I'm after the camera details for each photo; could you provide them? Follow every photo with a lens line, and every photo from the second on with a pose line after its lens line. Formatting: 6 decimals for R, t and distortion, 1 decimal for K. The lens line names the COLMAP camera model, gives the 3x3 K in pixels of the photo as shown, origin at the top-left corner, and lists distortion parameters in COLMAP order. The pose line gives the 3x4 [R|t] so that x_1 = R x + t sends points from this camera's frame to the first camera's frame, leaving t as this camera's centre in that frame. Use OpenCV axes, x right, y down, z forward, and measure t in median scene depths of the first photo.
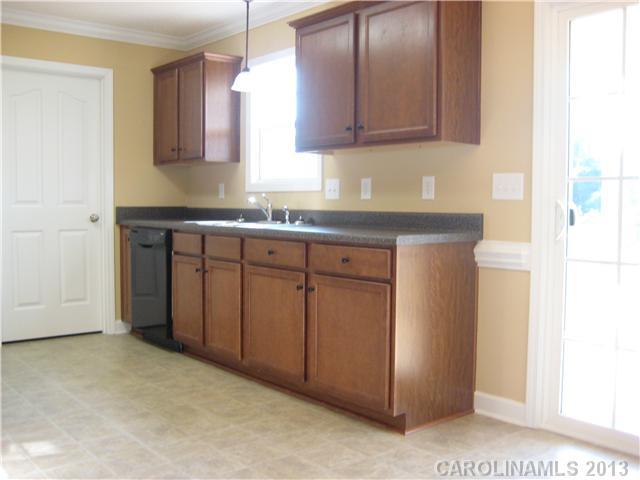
lens RADIAL K [[664.0, 0, 318.3], [0, 664.0, 239.5], [0, 0, 1]] dist [-0.105986, 0.000000]
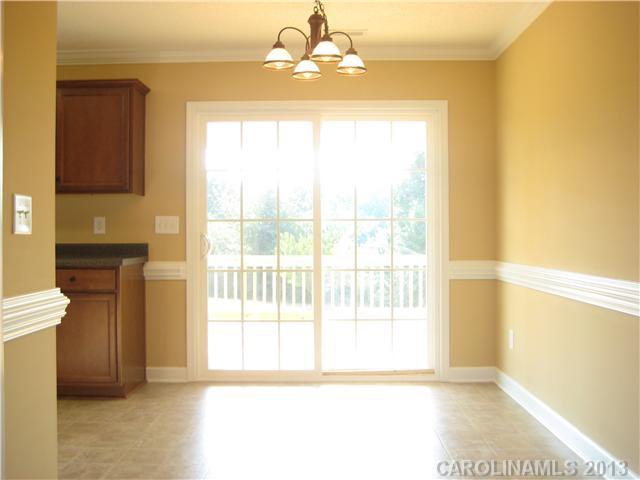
lens RADIAL K [[664.0, 0, 314.4], [0, 664.0, 239.1], [0, 0, 1]] dist [-0.105986, 0.000000]
pose [[0.648987, -0.011751, 0.760709, -0.606640], [0.048523, 0.998484, -0.025973, 0.006940], [-0.759251, 0.053768, 0.648573, -0.221489]]
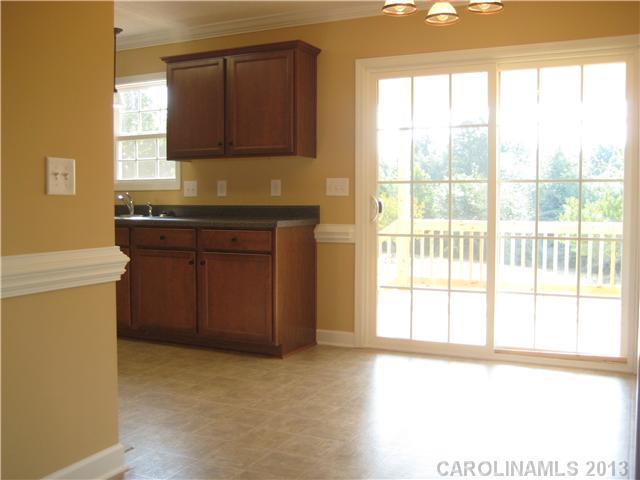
lens RADIAL K [[664.0, 0, 317.8], [0, 664.0, 238.9], [0, 0, 1]] dist [-0.105986, 0.000000]
pose [[0.911388, -0.029540, 0.410486, -0.347724], [0.027784, 0.999561, 0.010245, 0.018277], [-0.410608, 0.002068, 0.911810, -0.325089]]
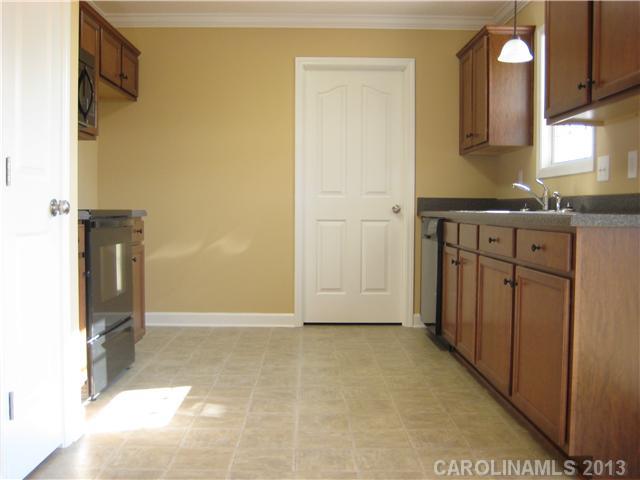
lens RADIAL K [[664.0, 0, 315.3], [0, 664.0, 241.3], [0, 0, 1]] dist [-0.105986, 0.000000]
pose [[0.776957, 0.029782, -0.628849, 0.306513], [-0.037761, 0.999287, 0.000671, 0.031112], [0.628420, 0.023225, 0.777527, 0.212004]]
